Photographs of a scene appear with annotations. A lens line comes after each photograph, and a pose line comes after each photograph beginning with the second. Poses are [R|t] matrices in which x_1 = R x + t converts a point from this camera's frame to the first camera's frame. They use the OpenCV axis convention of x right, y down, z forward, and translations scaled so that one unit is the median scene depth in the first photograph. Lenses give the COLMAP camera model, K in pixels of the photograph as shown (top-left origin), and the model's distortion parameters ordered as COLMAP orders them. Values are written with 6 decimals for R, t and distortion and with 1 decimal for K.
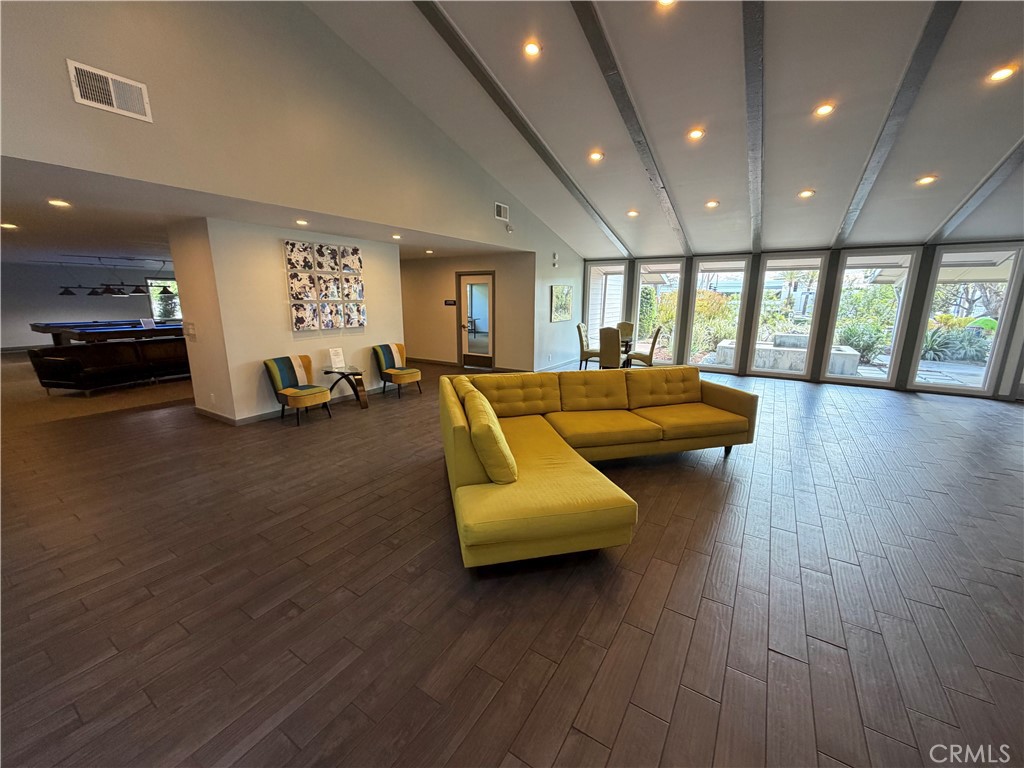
lens RADIAL K [[408.1, 0, 512.0], [0, 408.1, 384.0], [0, 0, 1]] dist [0.000905, -0.000025]
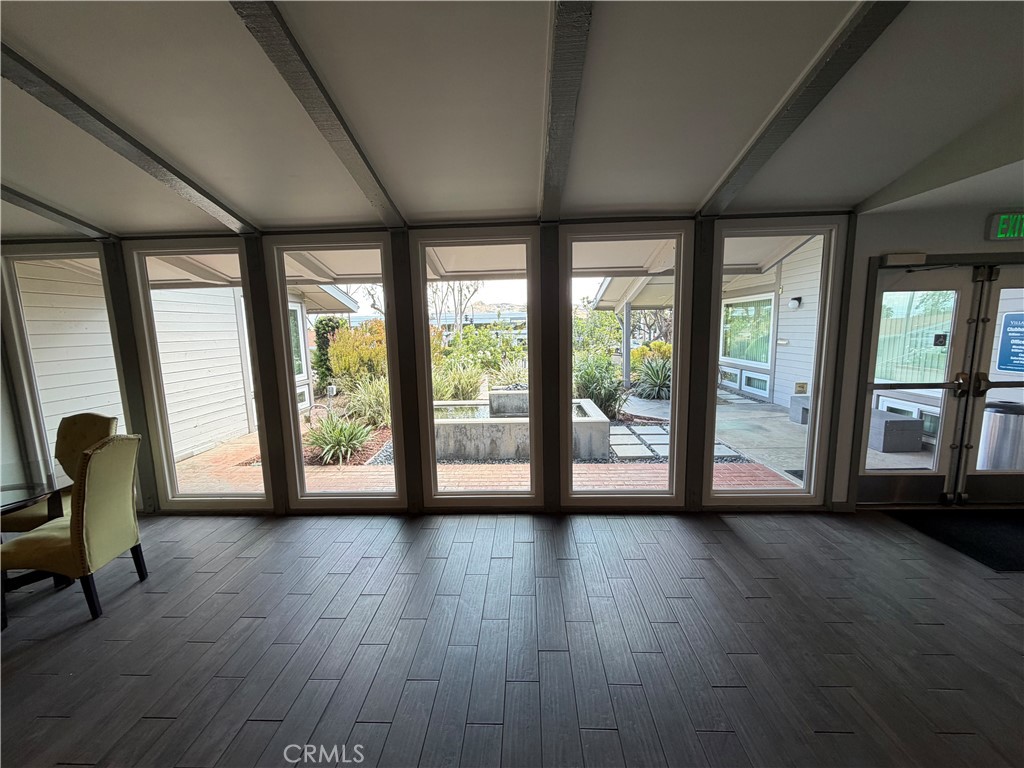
lens RADIAL K [[408.1, 0, 512.0], [0, 408.1, 384.0], [0, 0, 1]] dist [0.000905, -0.000025]
pose [[0.860851, -0.094487, 0.500007, 0.412694], [0.133769, 0.990070, -0.043213, -0.113379], [-0.490959, 0.104085, 0.864942, 0.518776]]
